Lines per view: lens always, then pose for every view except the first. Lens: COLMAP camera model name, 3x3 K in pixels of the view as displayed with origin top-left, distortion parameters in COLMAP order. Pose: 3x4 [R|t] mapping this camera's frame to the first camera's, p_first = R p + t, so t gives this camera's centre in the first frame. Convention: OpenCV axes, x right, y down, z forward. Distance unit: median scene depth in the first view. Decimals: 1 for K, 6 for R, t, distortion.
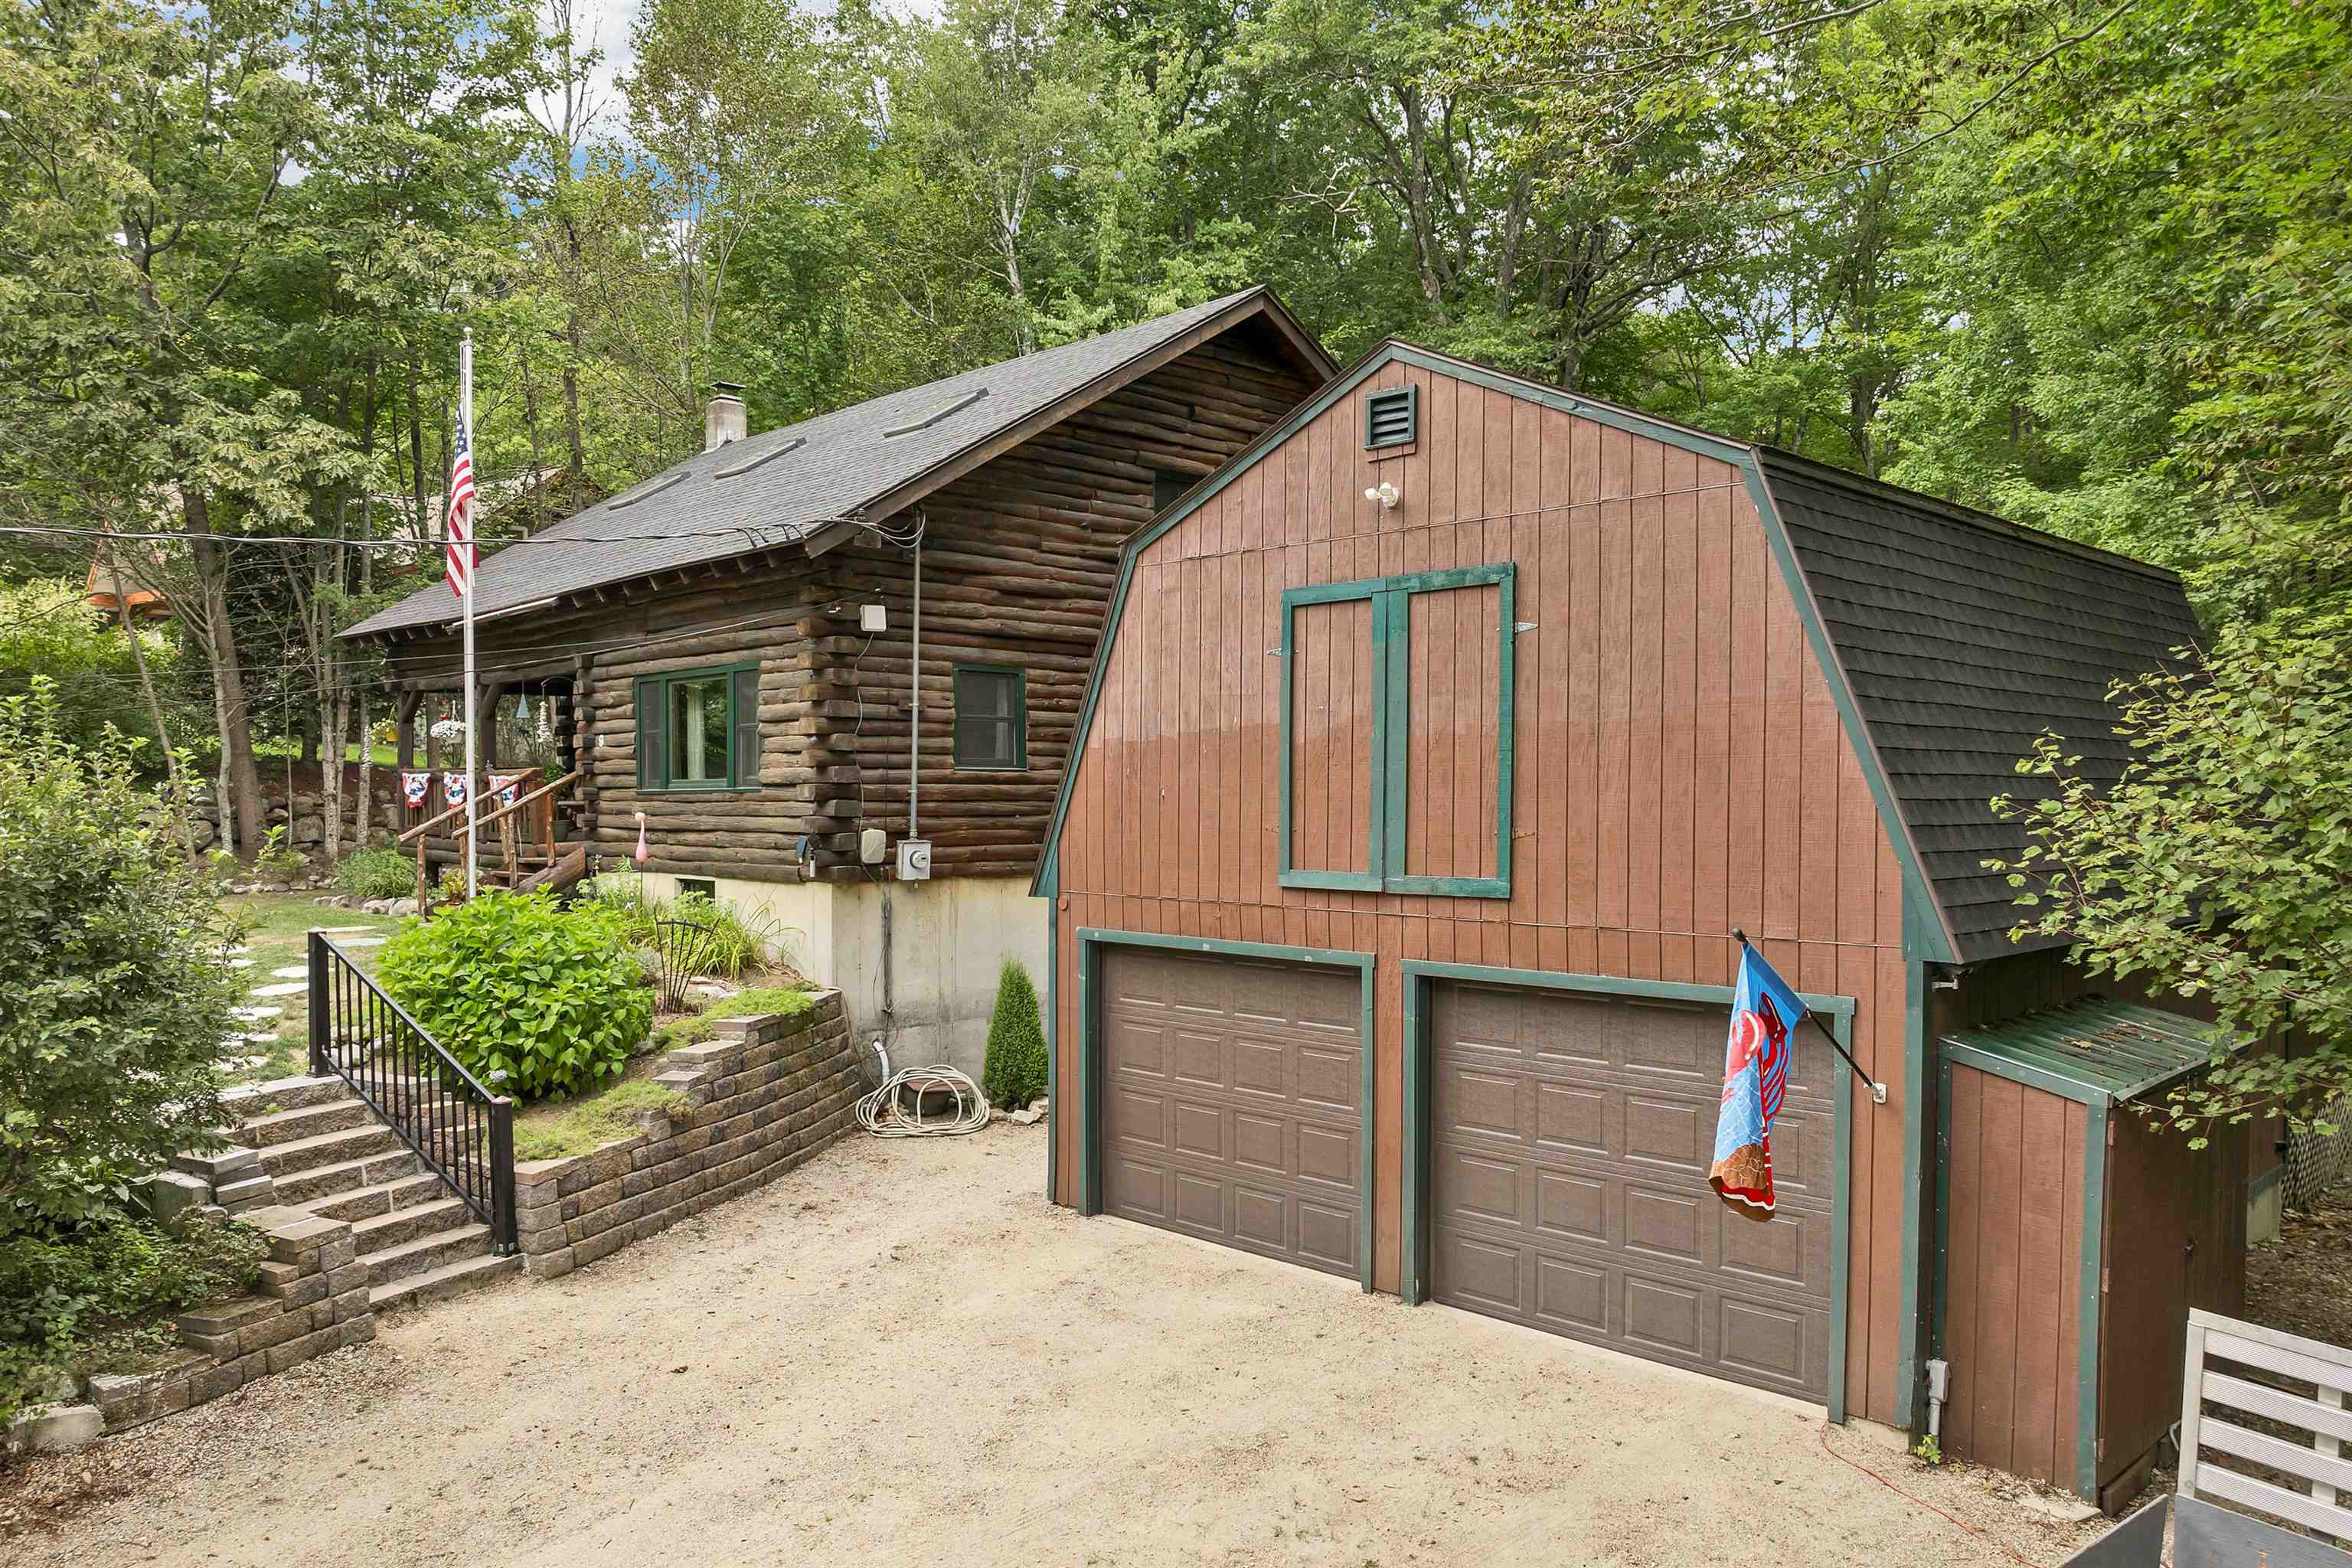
lens RADIAL K [[1672.9, 0, 1186.0], [0, 1672.9, 832.3], [0, 0, 1]] dist [0.001864, -0.052753]
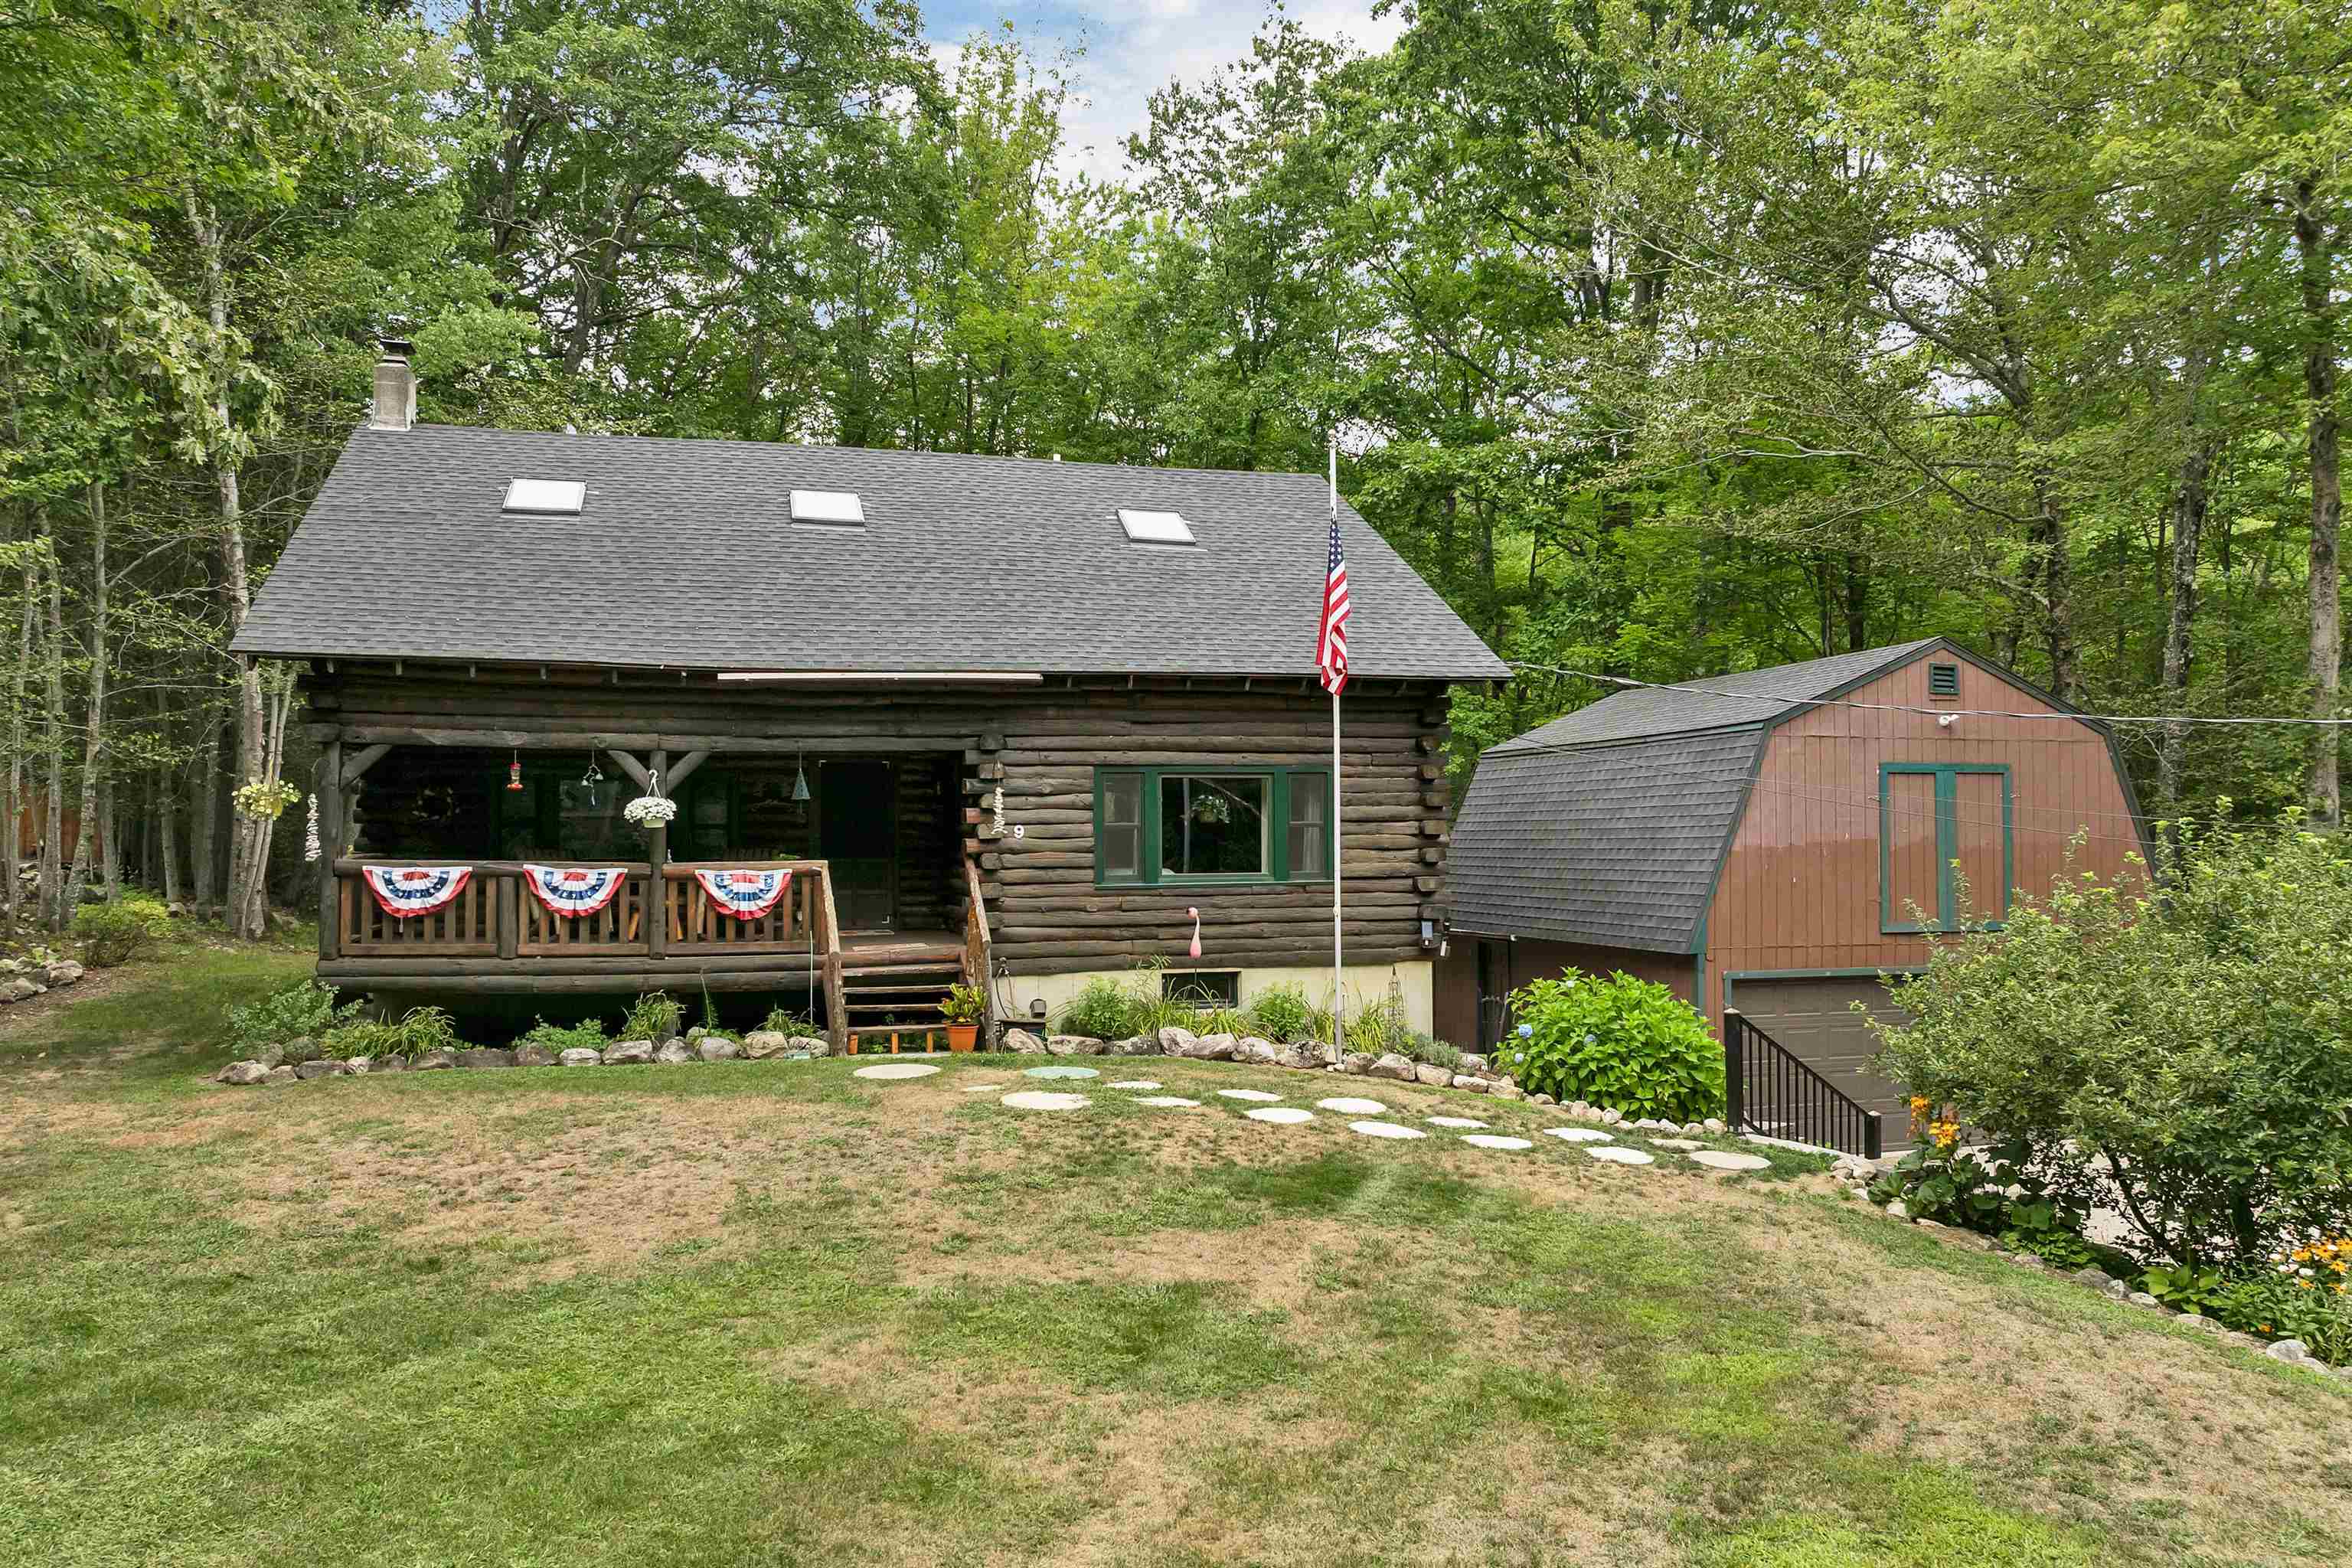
lens RADIAL K [[1672.9, 0, 1186.0], [0, 1672.9, 832.3], [0, 0, 1]] dist [0.001864, -0.052753]
pose [[0.481690, -0.000269, 0.876342, -1.290964], [0.022979, 0.999660, -0.012324, -0.048051], [-0.876040, 0.026074, 0.481532, 0.565305]]
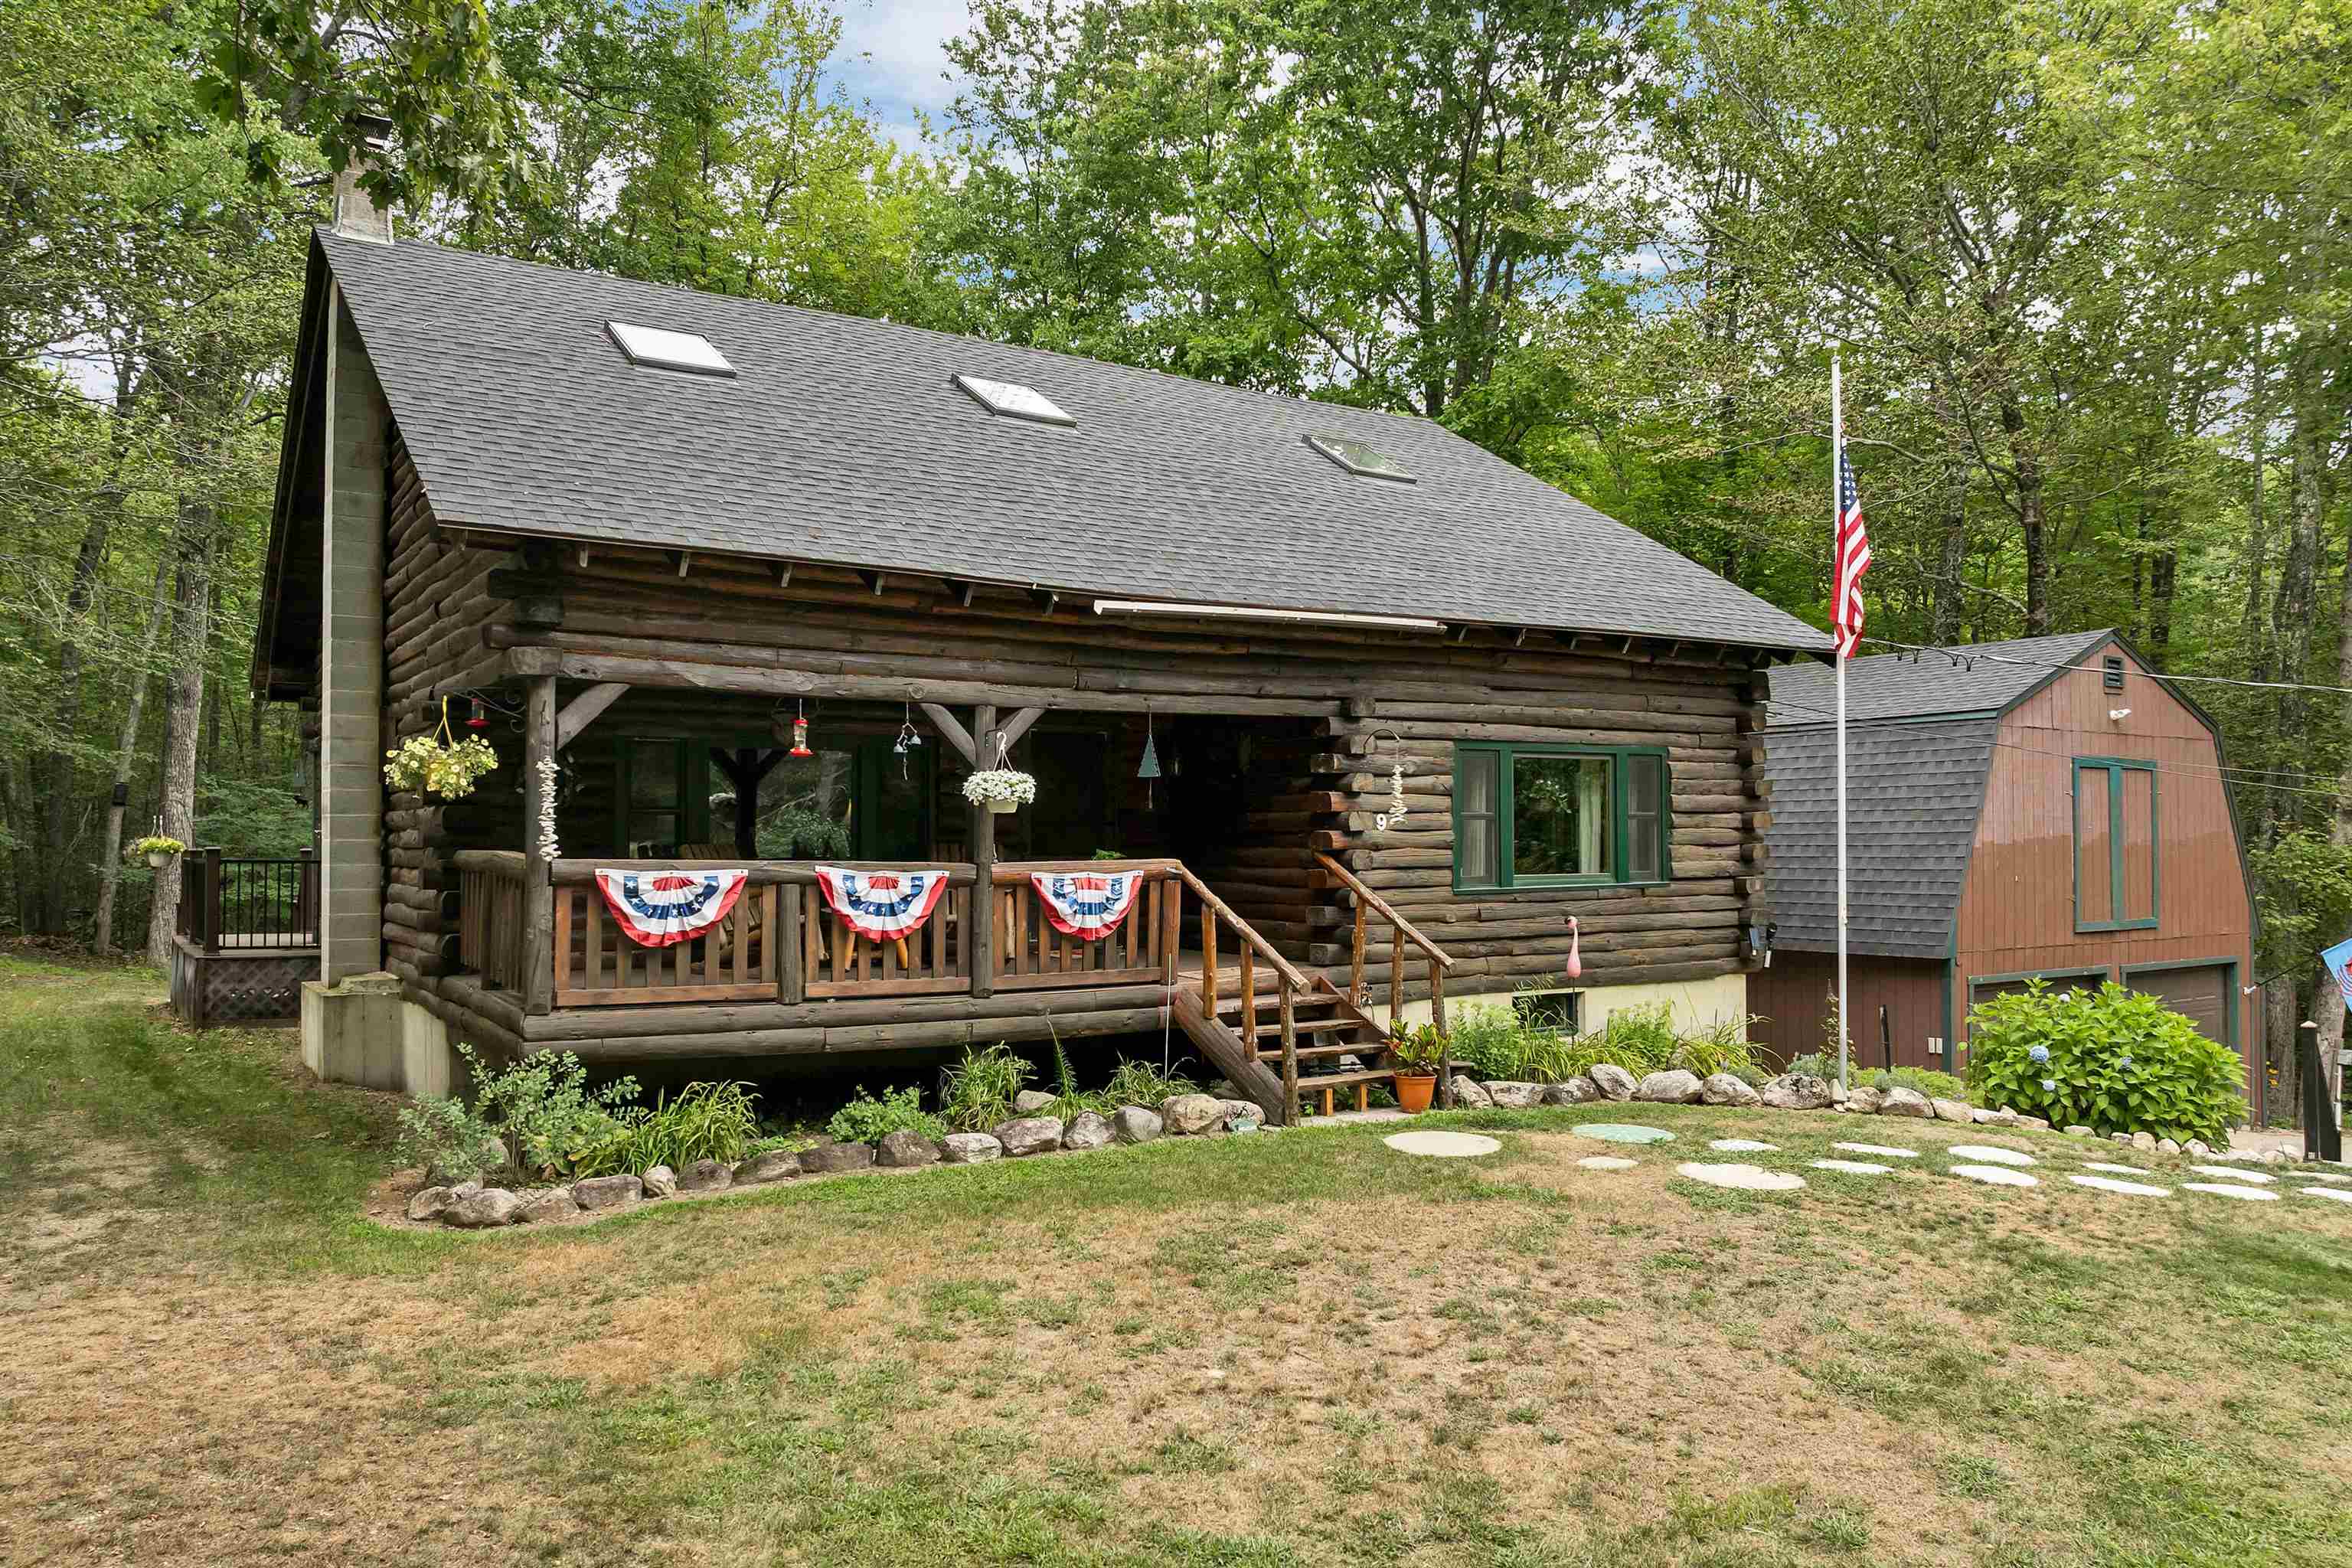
lens RADIAL K [[1672.9, 0, 1186.0], [0, 1672.9, 832.3], [0, 0, 1]] dist [0.001864, -0.052753]
pose [[0.188402, 0.000717, 0.982092, -1.250559], [0.022476, 0.999735, -0.005041, -0.056944], [-0.981835, 0.023024, 0.188336, 1.109968]]
